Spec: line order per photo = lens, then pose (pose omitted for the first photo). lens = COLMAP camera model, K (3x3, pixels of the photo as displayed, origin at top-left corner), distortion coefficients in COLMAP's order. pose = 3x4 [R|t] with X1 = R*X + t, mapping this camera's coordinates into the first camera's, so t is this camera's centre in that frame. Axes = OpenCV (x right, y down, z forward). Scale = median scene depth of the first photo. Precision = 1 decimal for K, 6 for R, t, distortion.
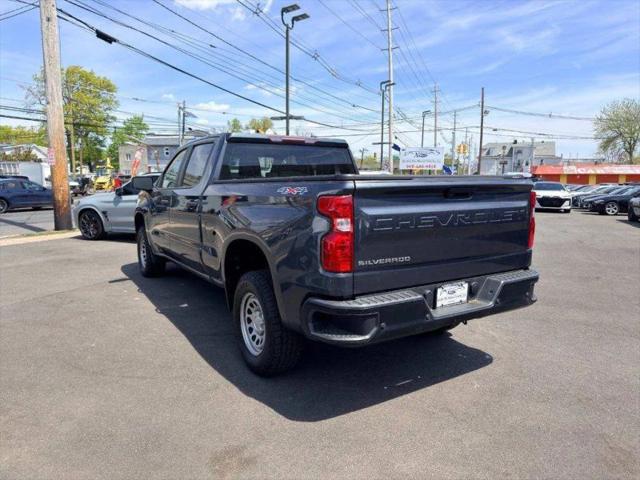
lens RADIAL K [[465.1, 0, 330.4], [0, 465.1, 230.7], [0, 0, 1]] dist [0.004338, -0.004332]
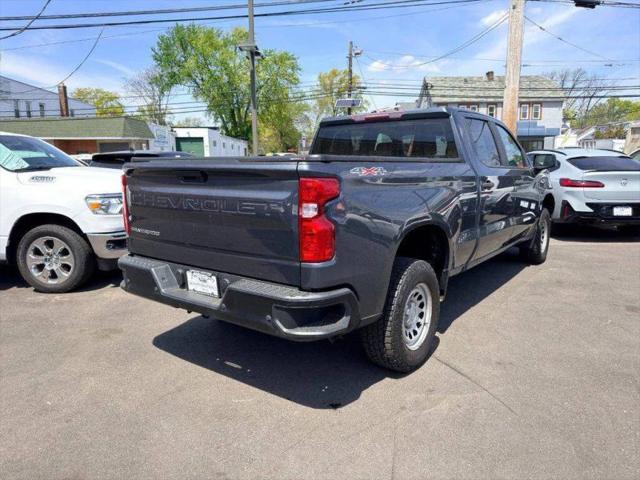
lens RADIAL K [[458.4, 0, 313.1], [0, 458.4, 242.9], [0, 0, 1]] dist [0.045323, -0.063755]
pose [[0.342242, 0.160465, -0.925809, 0.589154], [-0.092013, 0.986297, 0.136935, -0.046374], [0.935096, 0.038321, 0.352317, 0.429908]]
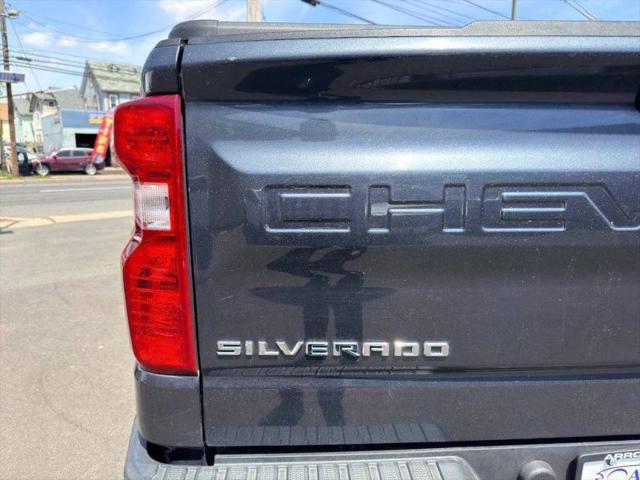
lens RADIAL K [[469.1, 0, 320.0], [0, 469.1, 240.0], [0, 0, 1]] dist [-0.002240, -0.008168]
pose [[0.871759, 0.085080, -0.482492, 0.103632], [-0.051395, 0.995254, 0.082638, -0.008780], [0.487233, -0.047243, 0.871993, 0.331146]]
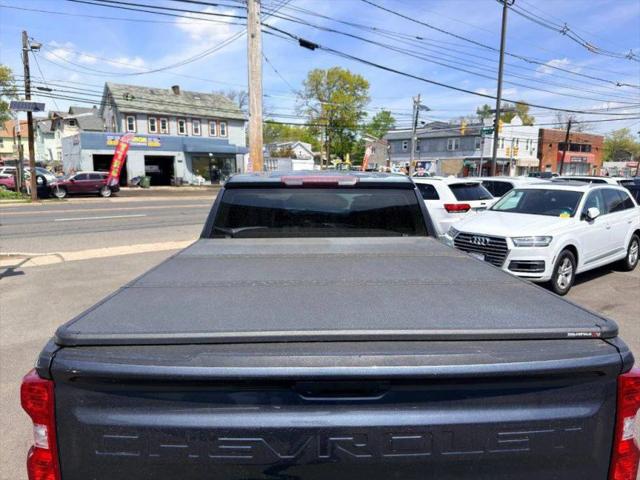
lens RADIAL K [[462.7, 0, 320.0], [0, 462.7, 240.0], [0, 0, 1]] dist [0.039790, -0.053125]
pose [[0.856114, 0.080092, -0.510544, 0.221041], [-0.058559, 0.996589, 0.058145, -0.112406], [0.513459, -0.019882, 0.857884, 0.296677]]
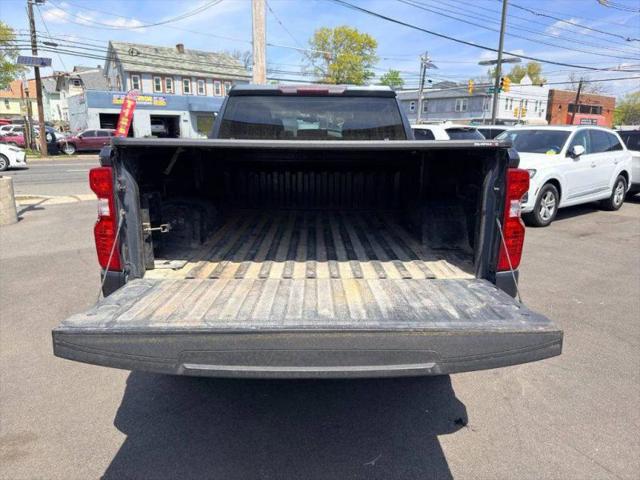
lens RADIAL K [[465.7, 0, 320.0], [0, 465.7, 240.0], [0, 0, 1]] dist [0.002476, -0.003643]
pose [[0.848590, 0.121384, -0.514938, 0.293214], [-0.062047, 0.989441, 0.130986, -0.032589], [0.525401, -0.079203, 0.847161, 0.224699]]
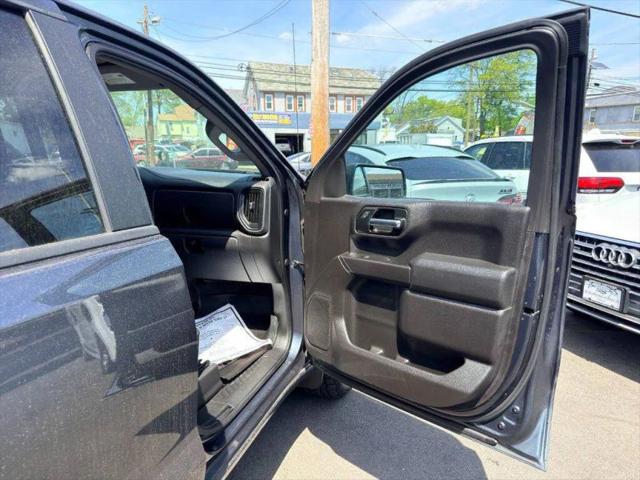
lens RADIAL K [[462.7, 0, 320.0], [0, 462.7, 240.0], [0, 0, 1]] dist [0.039790, -0.053125]
pose [[0.645202, 0.142381, -0.750628, 0.142326], [-0.079809, 0.989667, 0.119123, -0.117739], [0.759832, -0.016952, 0.649898, 0.927192]]
